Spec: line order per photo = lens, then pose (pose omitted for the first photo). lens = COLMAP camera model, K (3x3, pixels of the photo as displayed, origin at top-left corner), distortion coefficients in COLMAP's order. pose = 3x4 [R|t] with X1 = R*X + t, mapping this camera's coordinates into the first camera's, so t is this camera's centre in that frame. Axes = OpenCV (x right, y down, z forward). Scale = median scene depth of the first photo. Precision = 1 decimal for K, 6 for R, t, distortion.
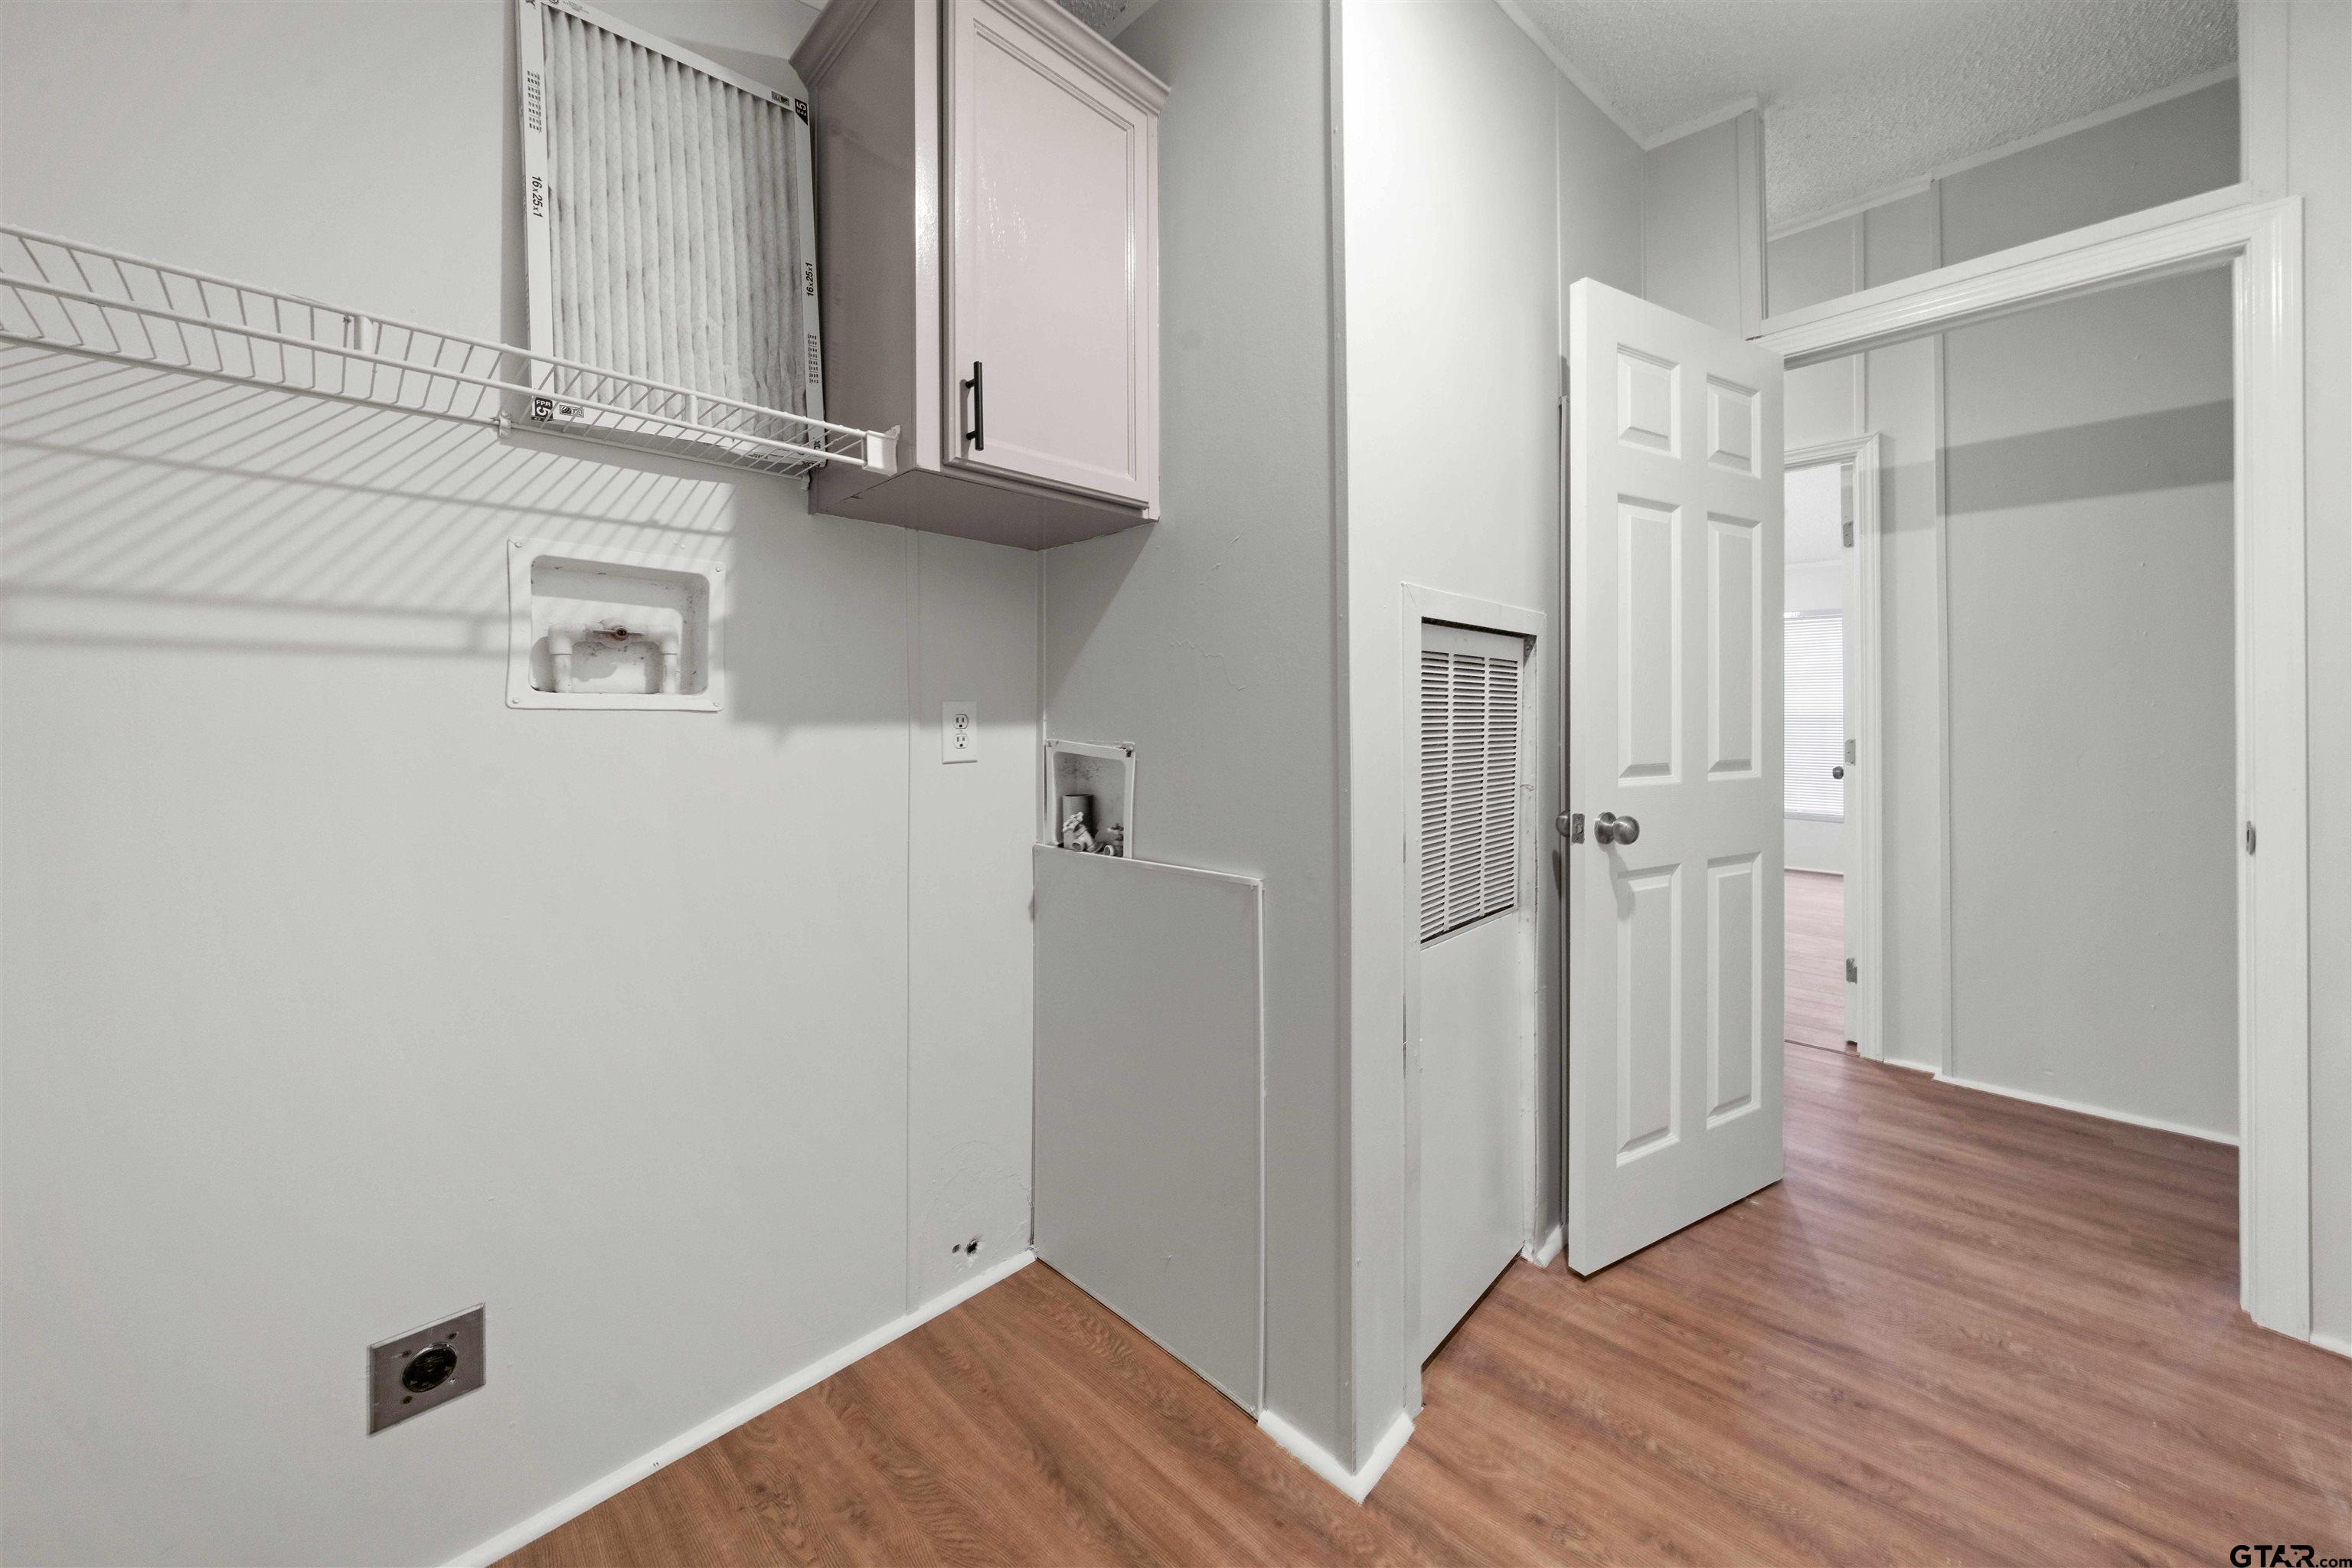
lens RADIAL K [[834.0, 0, 1168.3], [0, 834.0, 712.2], [0, 0, 1]] dist [-0.000903, -0.000137]
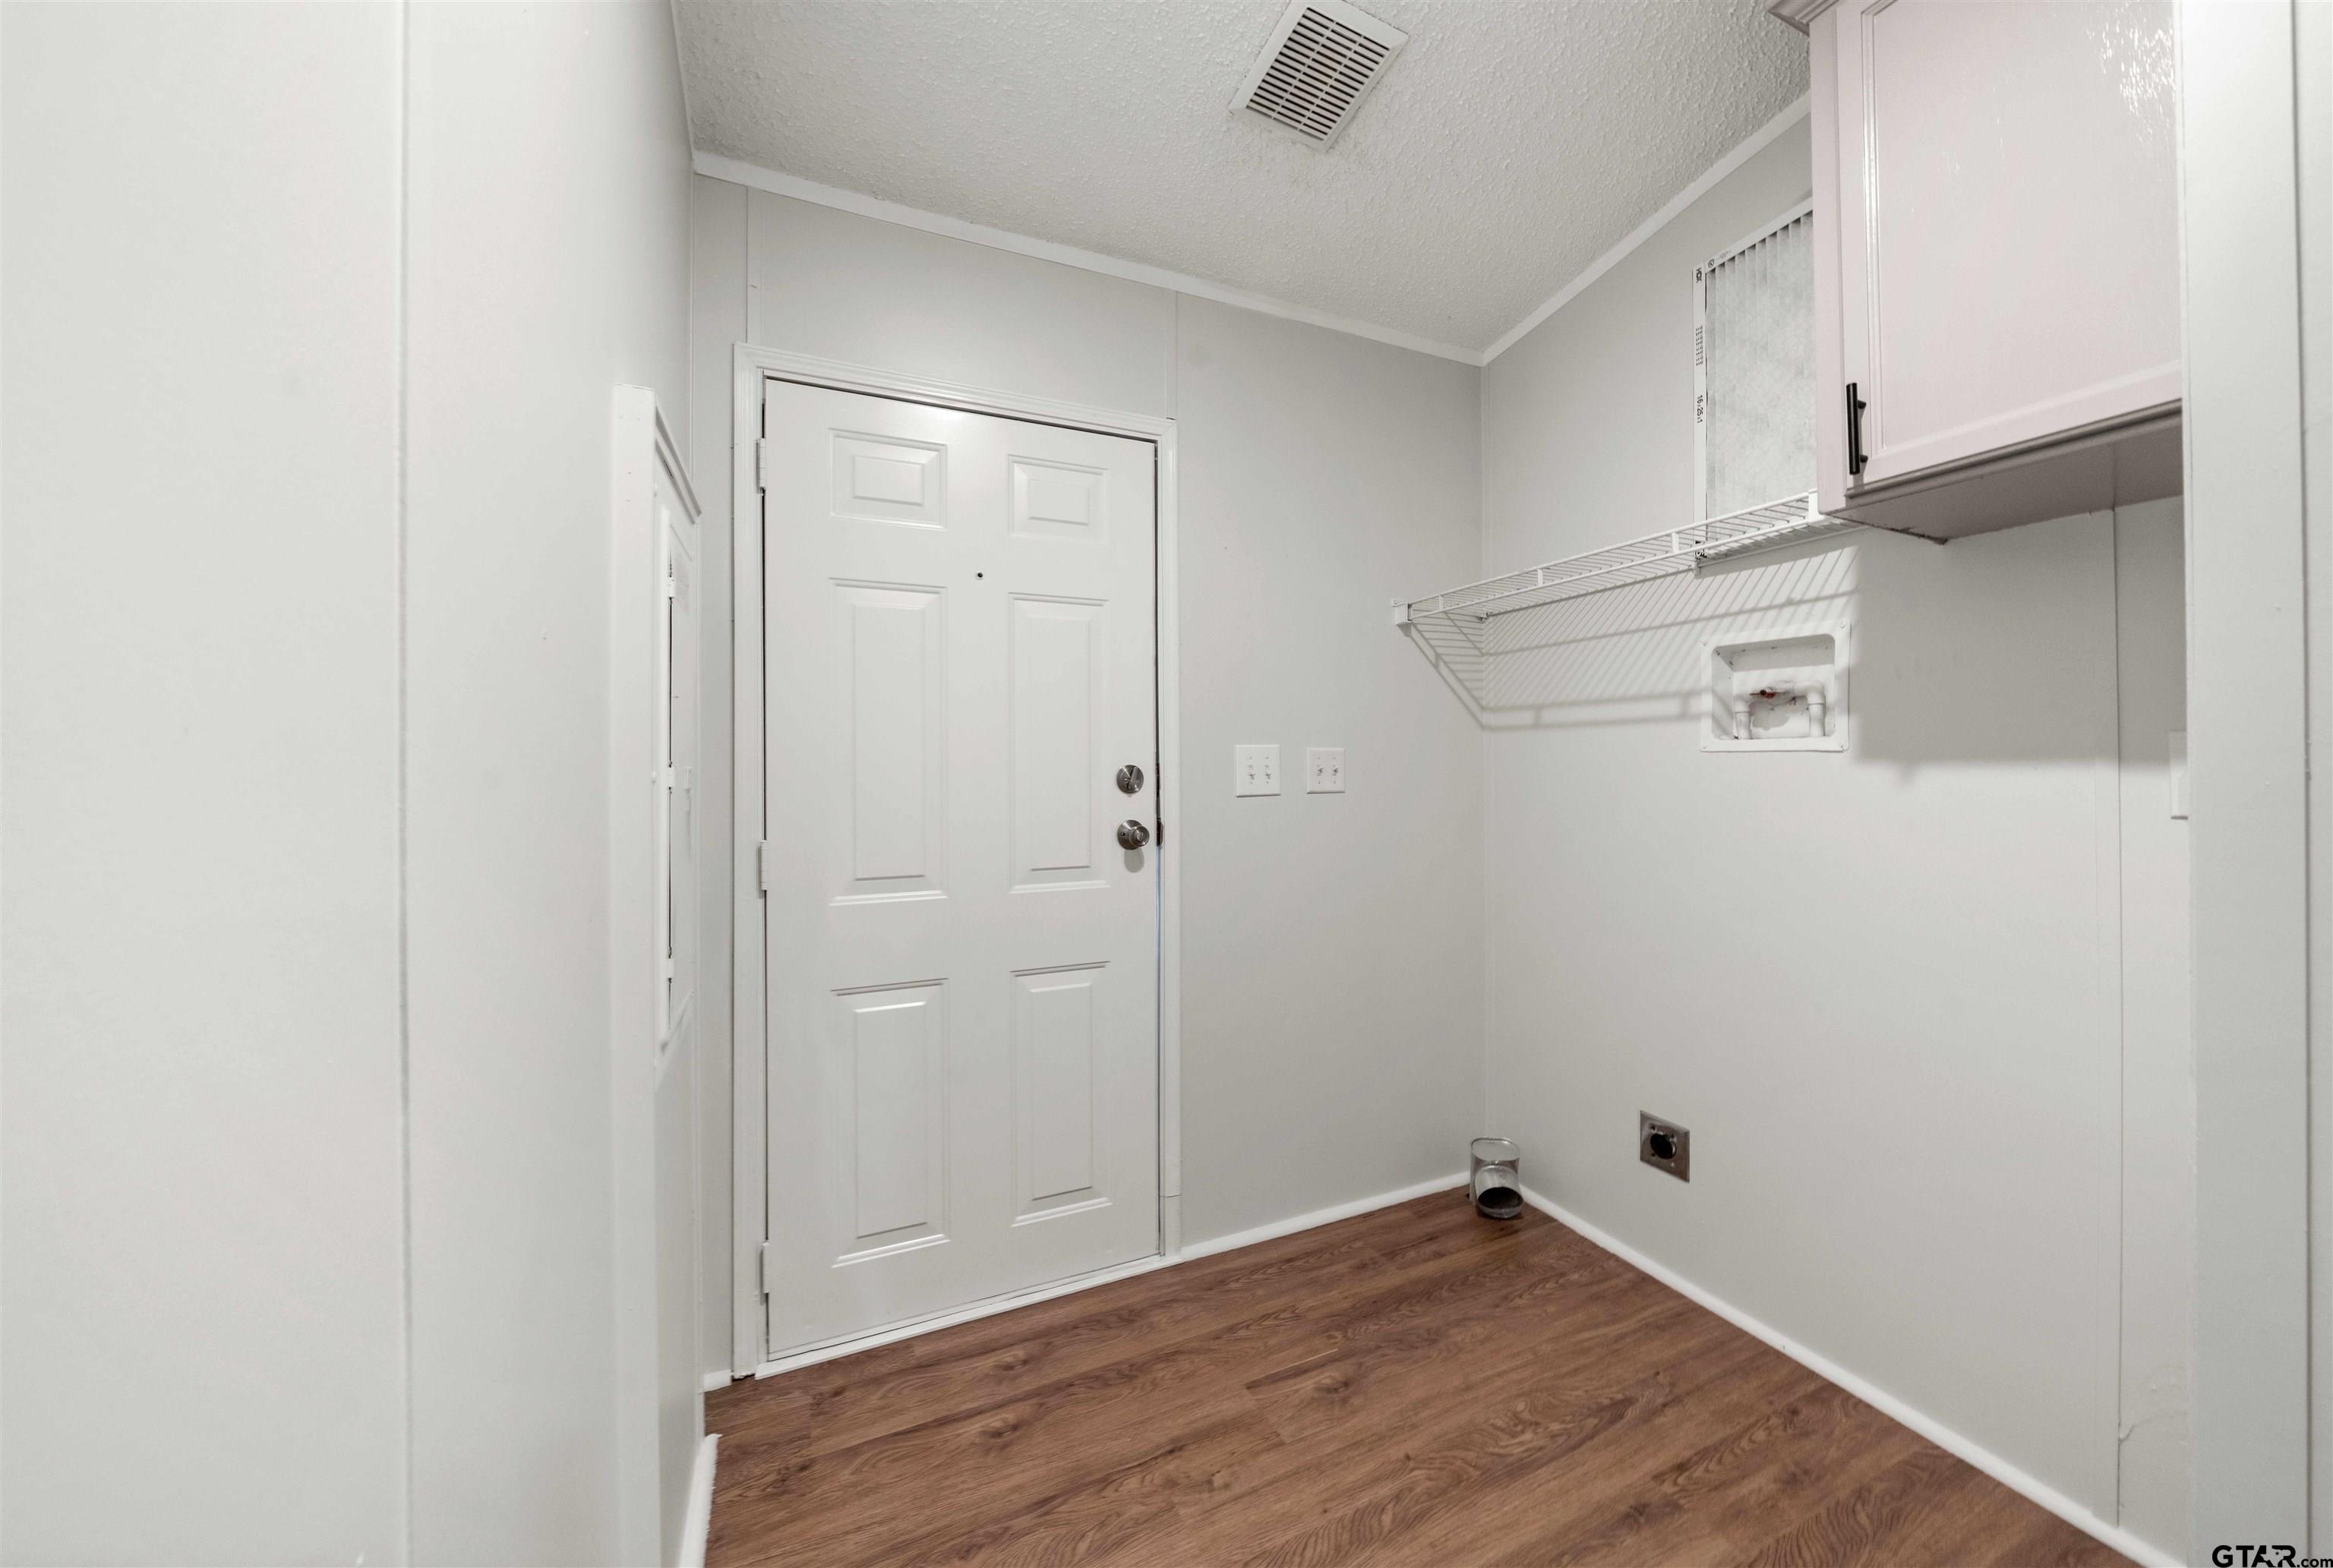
lens RADIAL K [[827.3, 0, 1176.3], [0, 827.3, 736.2], [0, 0, 1]] dist [-0.002965, -0.000120]
pose [[-0.332575, -0.026569, -0.942703, 0.880242], [0.013367, 0.999370, -0.032882, 0.003448], [0.942982, -0.023537, -0.332010, 0.557681]]
